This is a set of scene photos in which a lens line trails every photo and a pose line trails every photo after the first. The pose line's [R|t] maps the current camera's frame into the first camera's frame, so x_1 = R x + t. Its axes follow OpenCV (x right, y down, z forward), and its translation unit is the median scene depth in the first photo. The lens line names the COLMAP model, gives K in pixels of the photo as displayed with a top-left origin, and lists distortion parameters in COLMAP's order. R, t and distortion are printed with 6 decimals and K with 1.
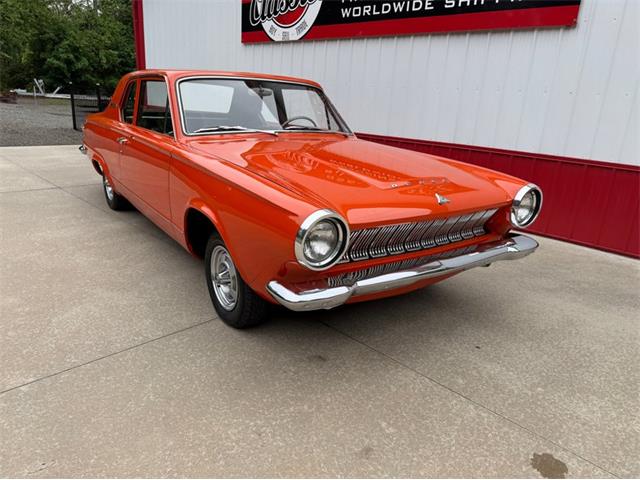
lens RADIAL K [[455.5, 0, 306.3], [0, 455.5, 232.1], [0, 0, 1]] dist [0.004081, -0.009133]
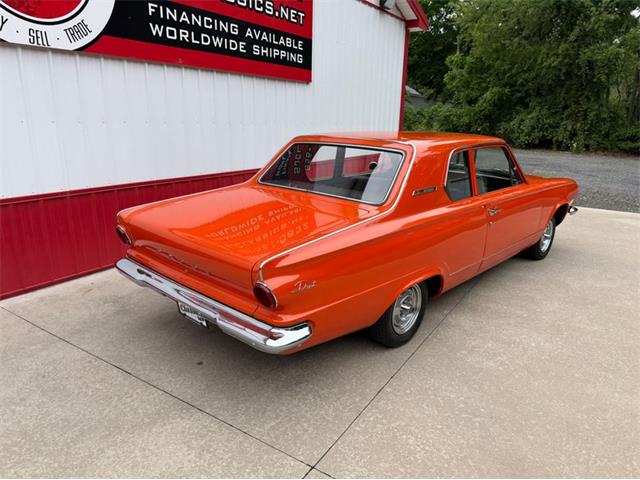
lens RADIAL K [[452.2, 0, 315.7], [0, 452.2, 241.9], [0, 0, 1]] dist [0.004377, -0.008333]
pose [[-0.220234, -0.322690, 0.920526, -1.171097], [0.249525, 0.893661, 0.372972, -0.567905], [-0.942992, 0.311836, -0.116295, 1.415103]]
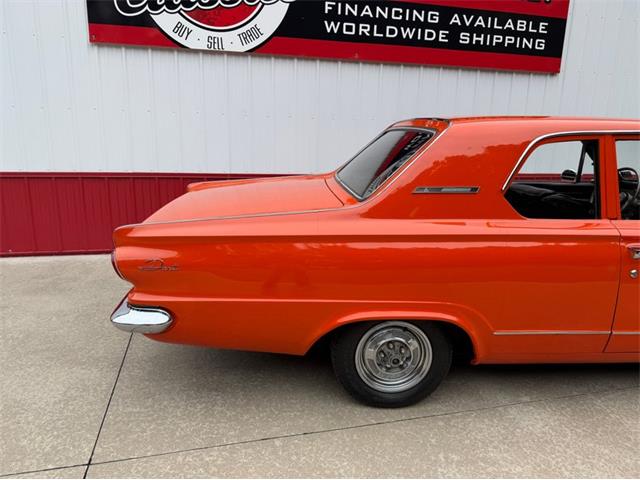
lens RADIAL K [[453.0, 0, 316.6], [0, 453.0, 235.5], [0, 0, 1]] dist [0.006952, -0.012956]
pose [[0.506254, -0.241266, 0.827948, -0.979152], [0.252454, 0.959471, 0.125228, -0.362068], [-0.824605, 0.145621, 0.546645, 0.969238]]
